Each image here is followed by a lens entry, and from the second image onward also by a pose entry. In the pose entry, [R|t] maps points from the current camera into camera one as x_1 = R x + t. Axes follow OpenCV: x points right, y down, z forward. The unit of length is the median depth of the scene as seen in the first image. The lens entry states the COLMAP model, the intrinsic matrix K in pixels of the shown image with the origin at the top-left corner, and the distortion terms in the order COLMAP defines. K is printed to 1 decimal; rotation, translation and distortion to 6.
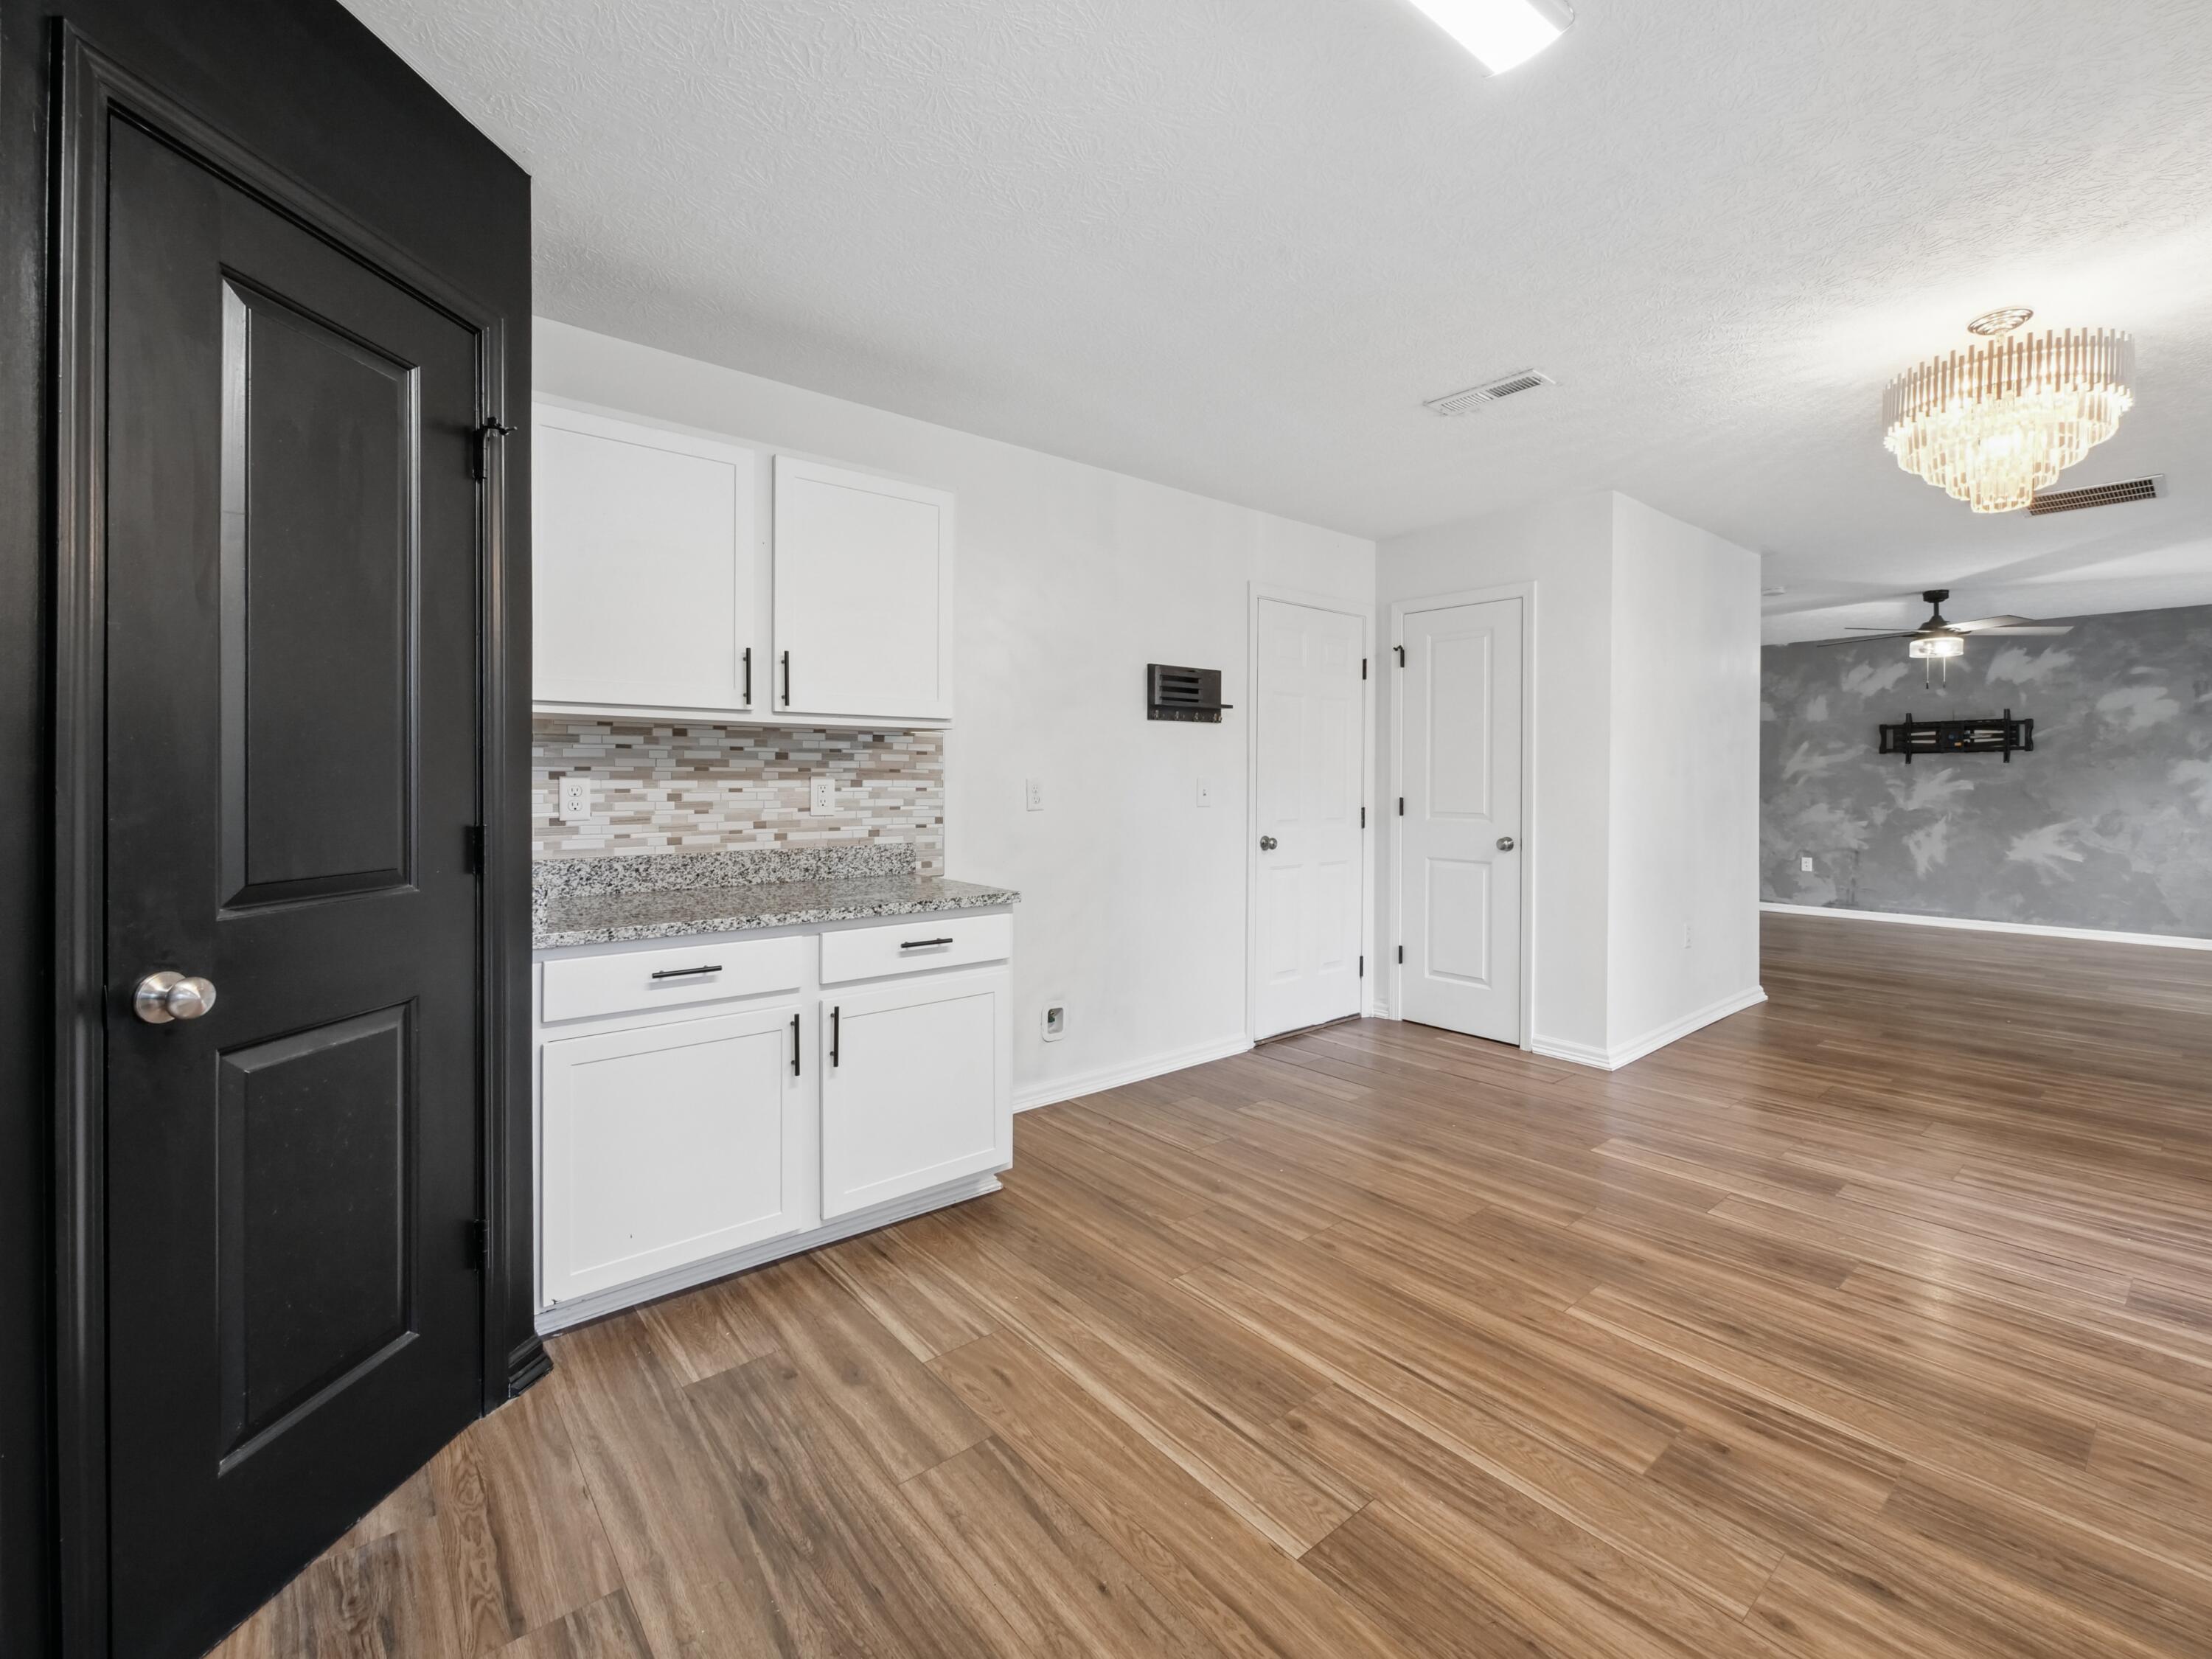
lens RADIAL K [[949.7, 0, 1073.0], [0, 949.7, 785.7], [0, 0, 1]] dist [-0.006875, 0.001024]
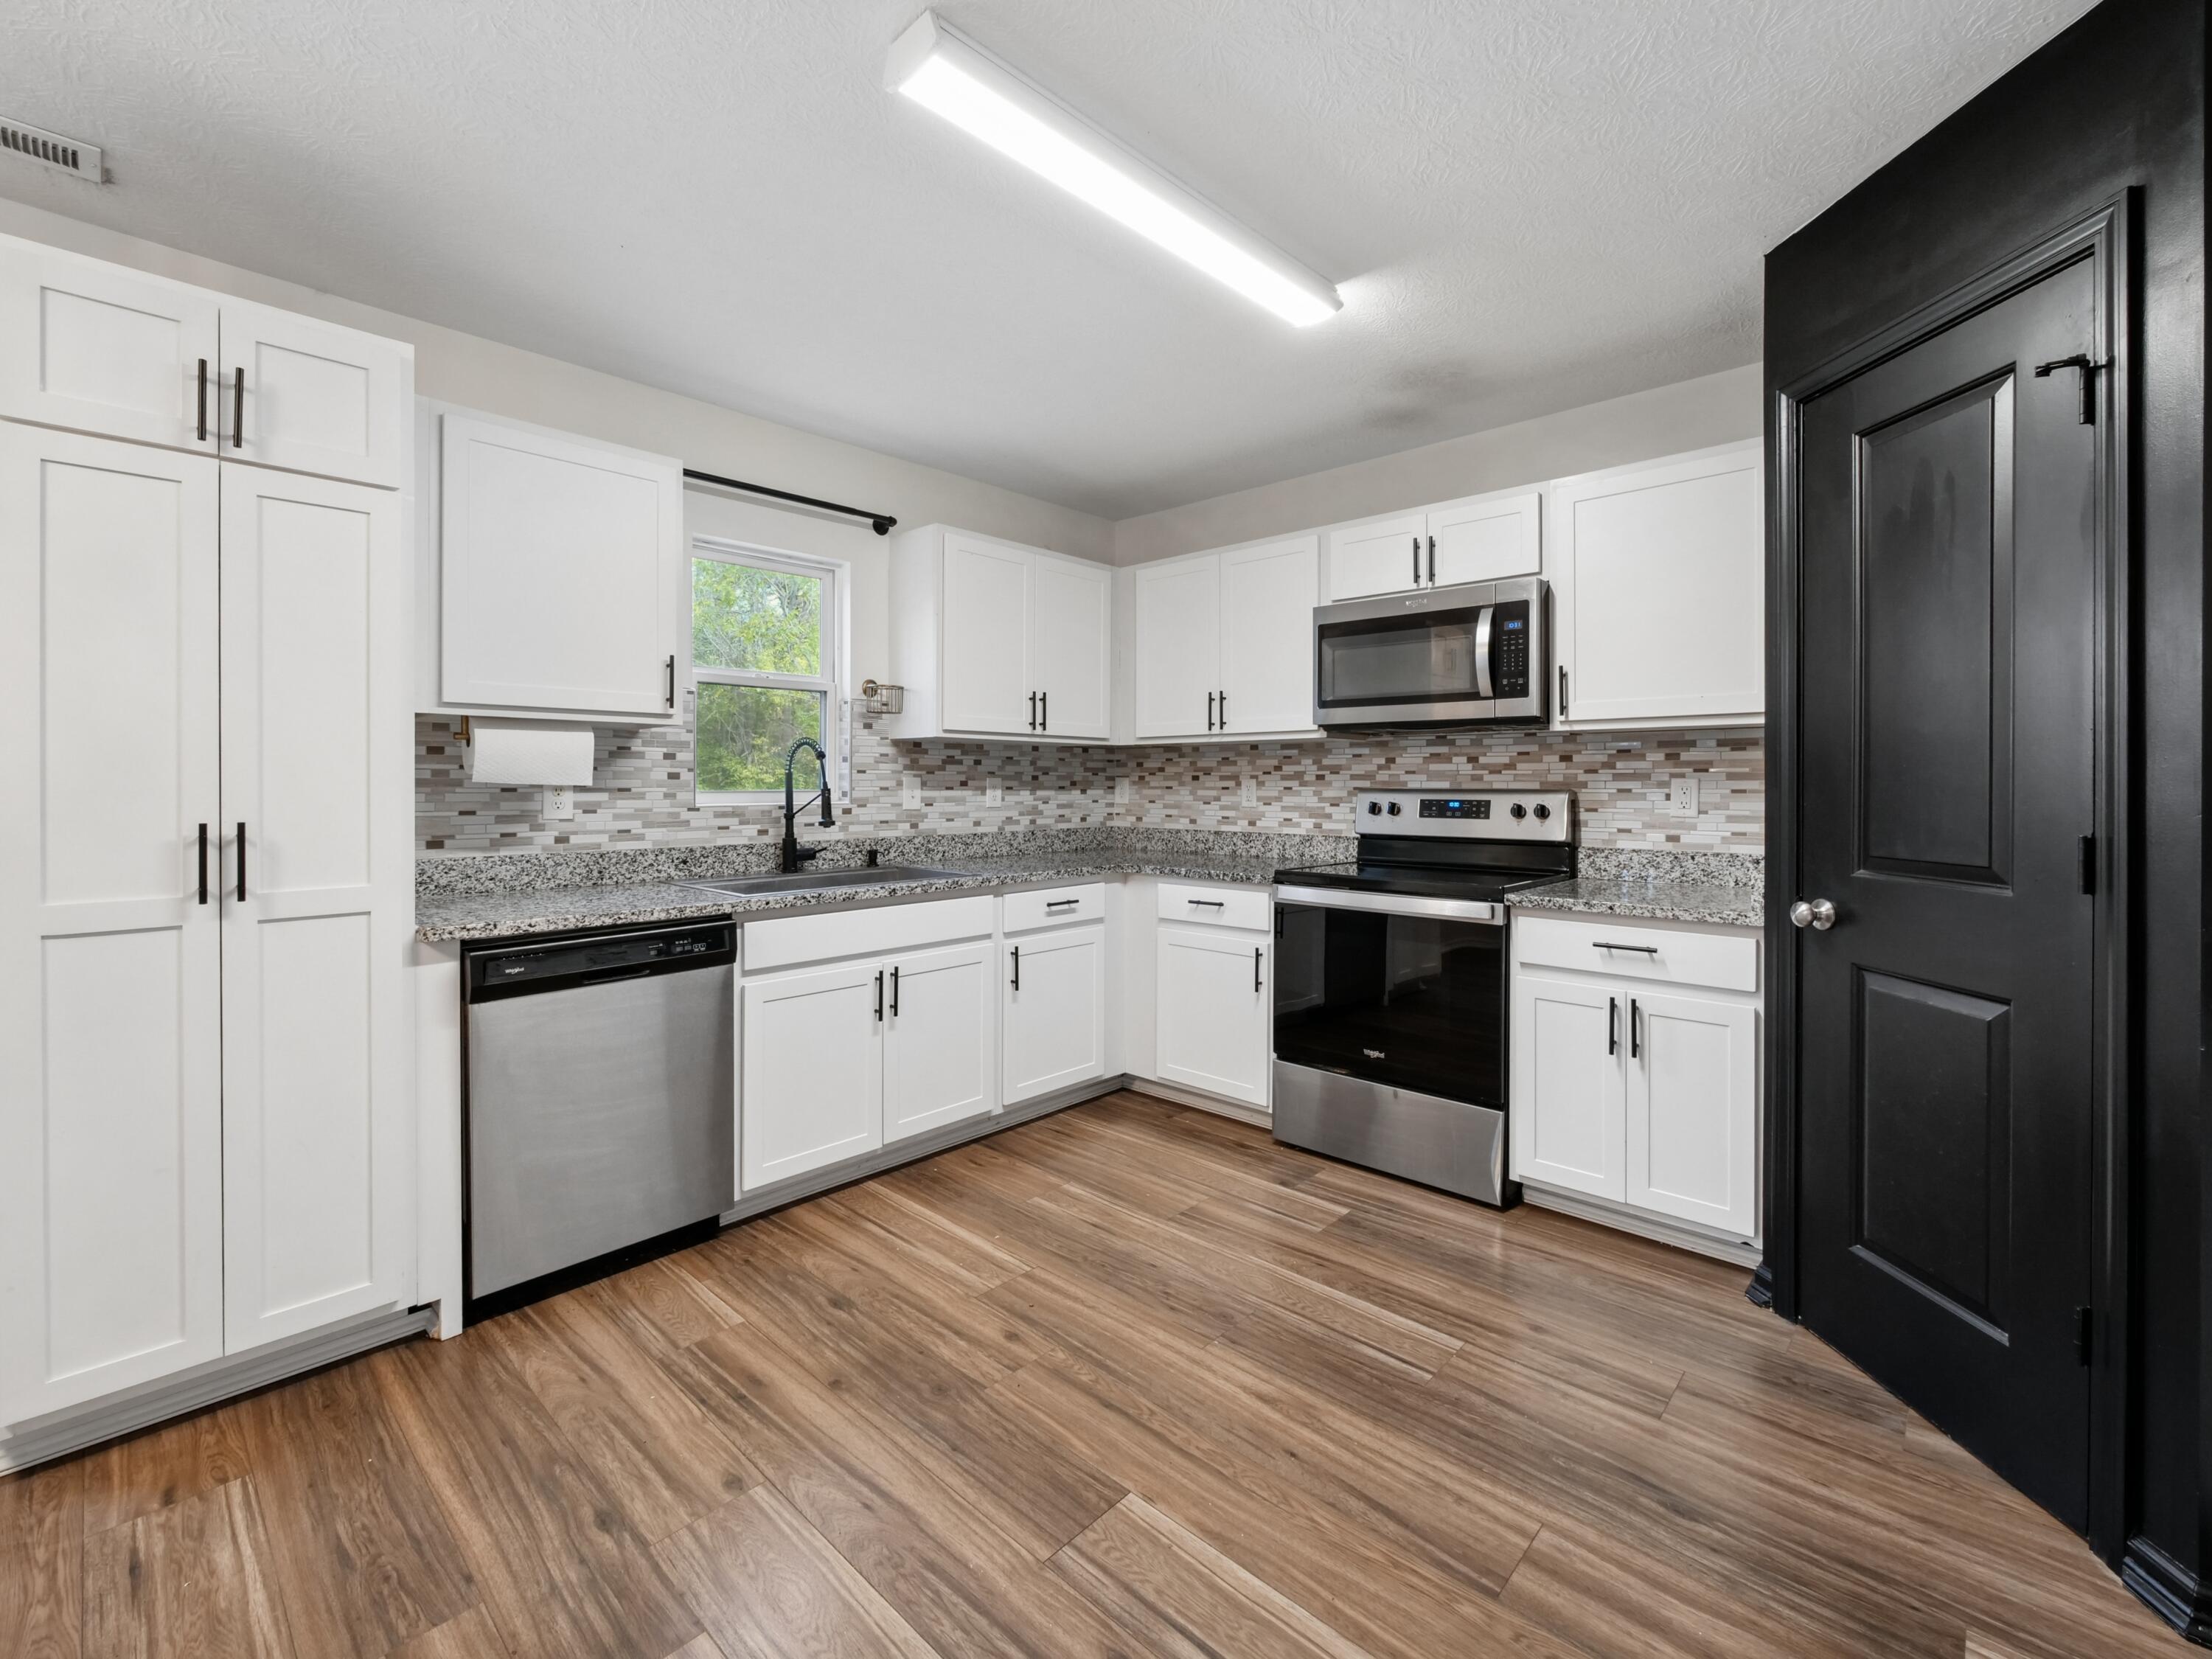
lens RADIAL K [[949.7, 0, 1085.0], [0, 949.7, 781.3], [0, 0, 1]] dist [-0.006875, 0.001024]
pose [[-0.990834, -0.003933, -0.135024, 0.199074], [-0.005054, 0.999956, 0.007956, -0.003771], [0.134987, 0.008565, -0.990810, 0.934998]]
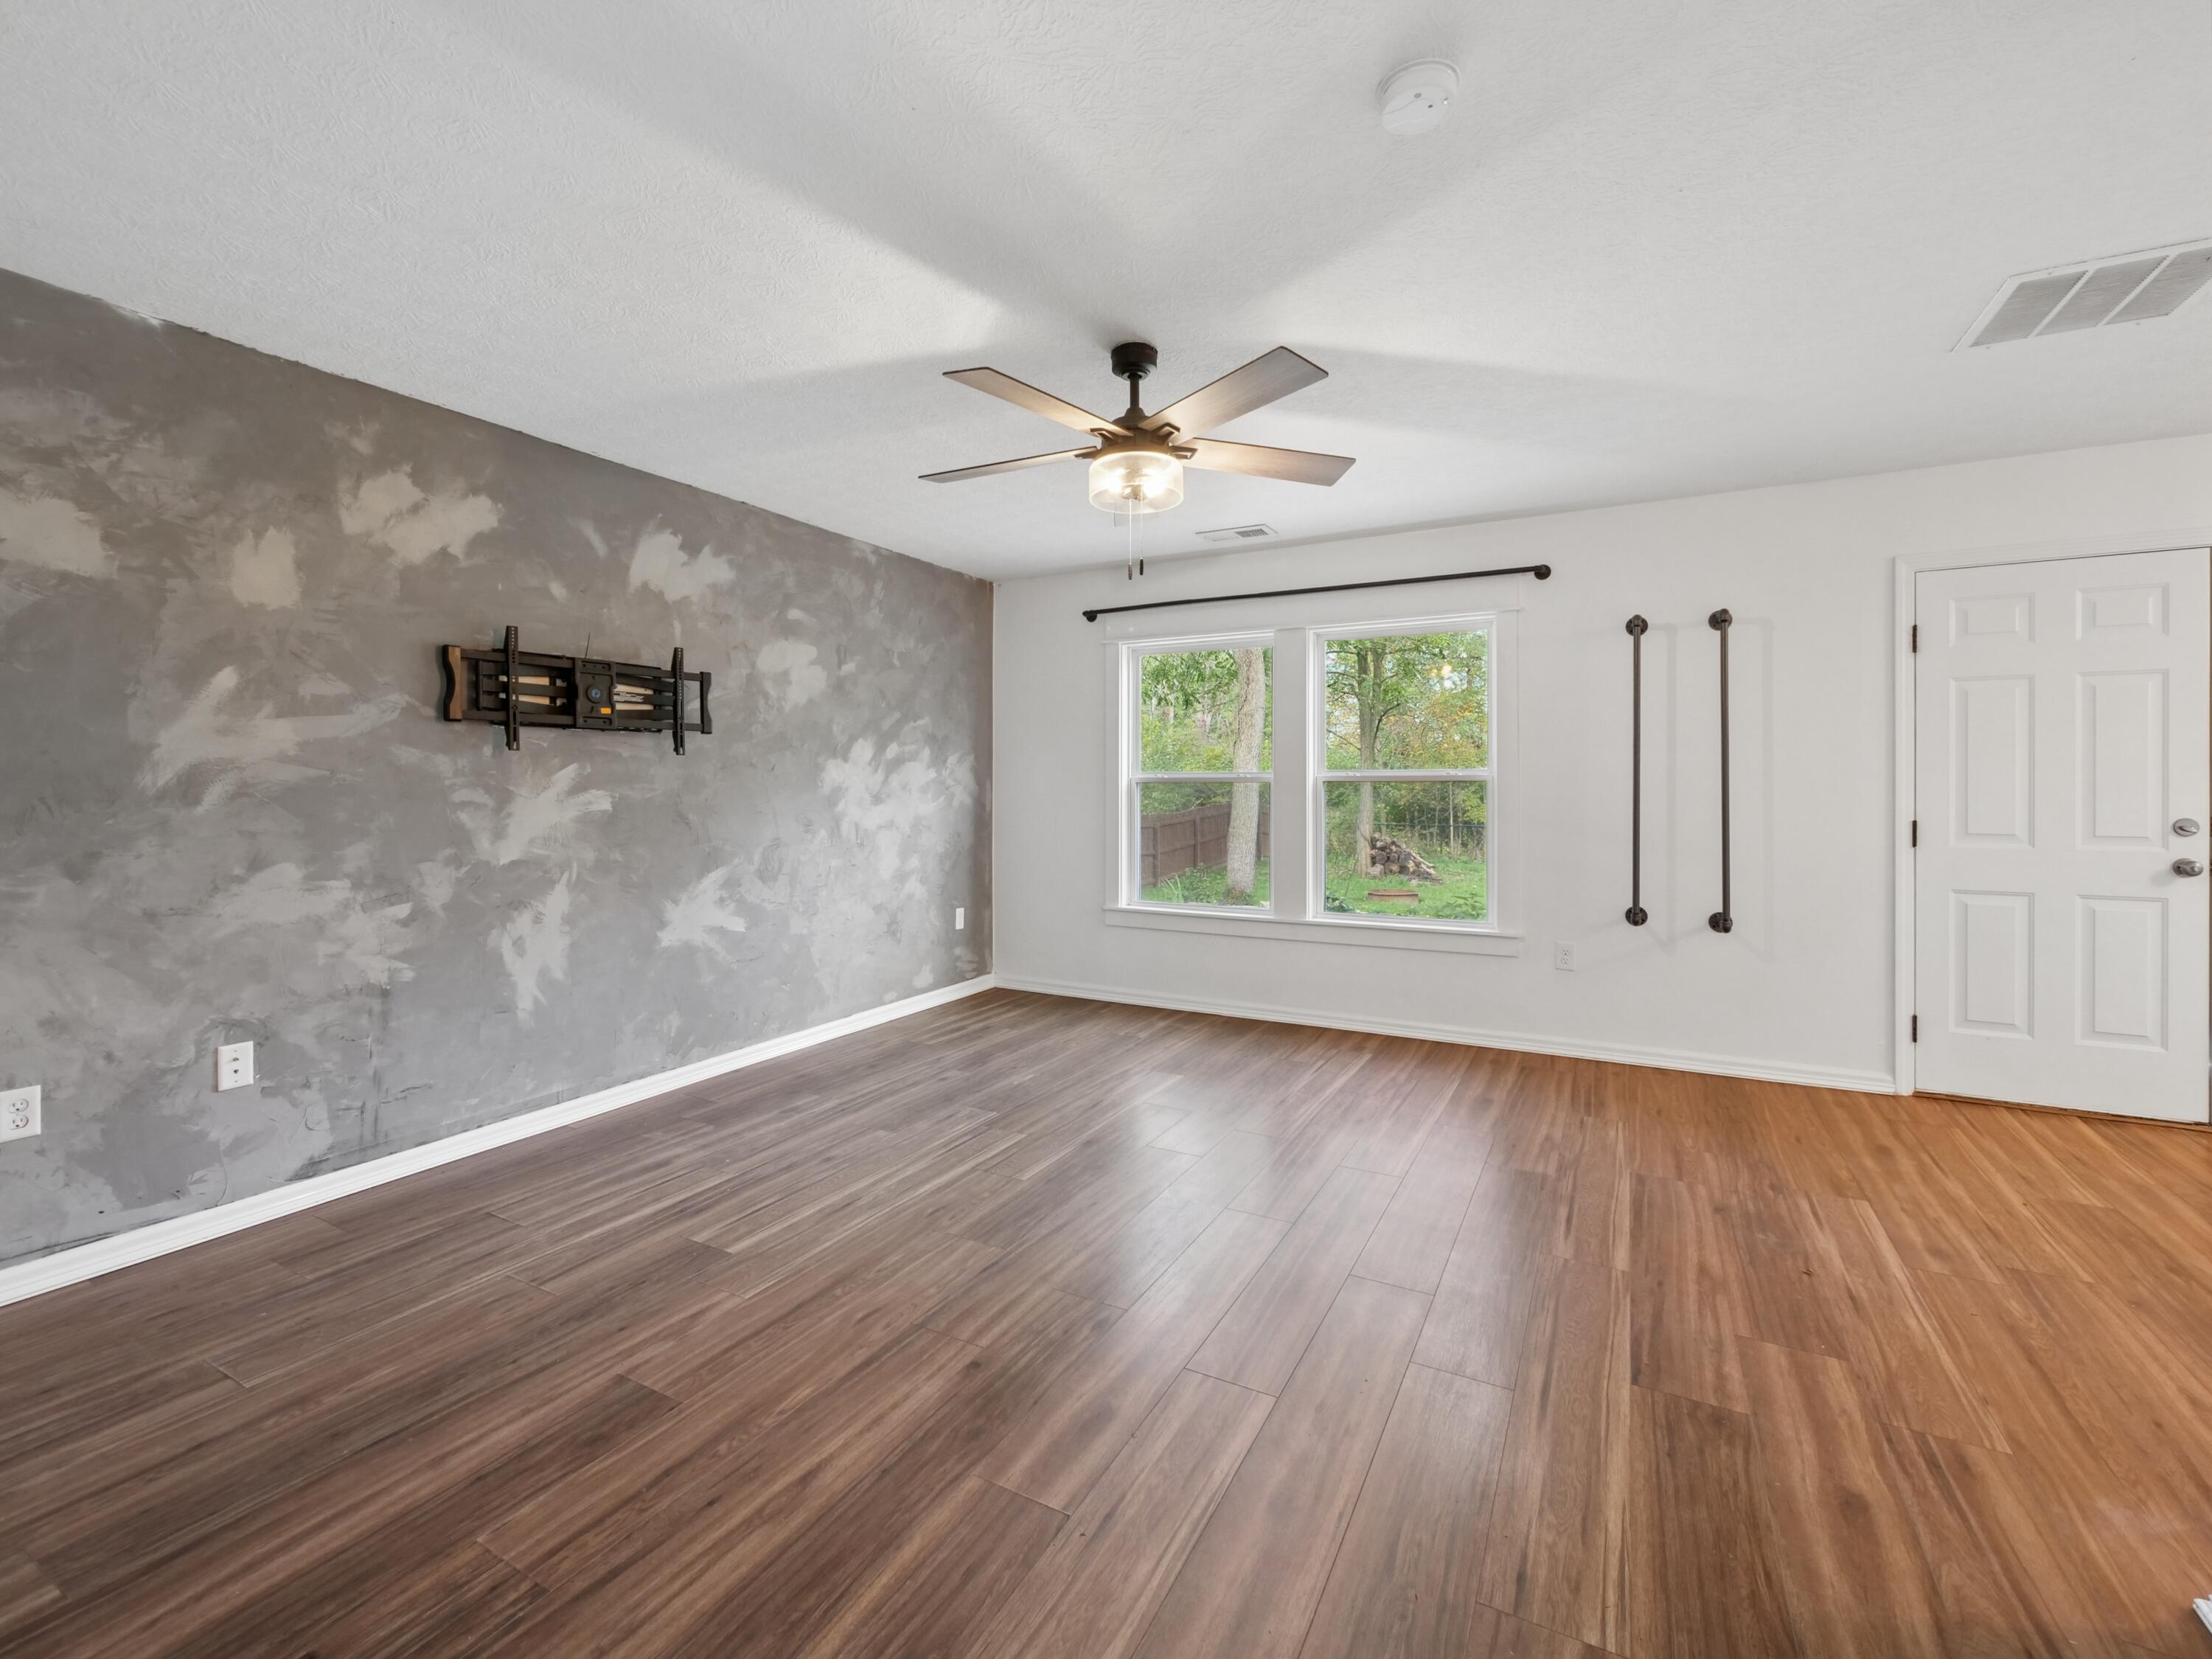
lens RADIAL K [[949.7, 0, 1115.7], [0, 949.7, 788.9], [0, 0, 1]] dist [-0.006875, 0.001024]
pose [[-0.397572, -0.001762, 0.917569, 0.975085], [0.010543, 0.999923, 0.006488, -0.015730], [-0.917510, 0.012254, -0.397523, 2.206248]]
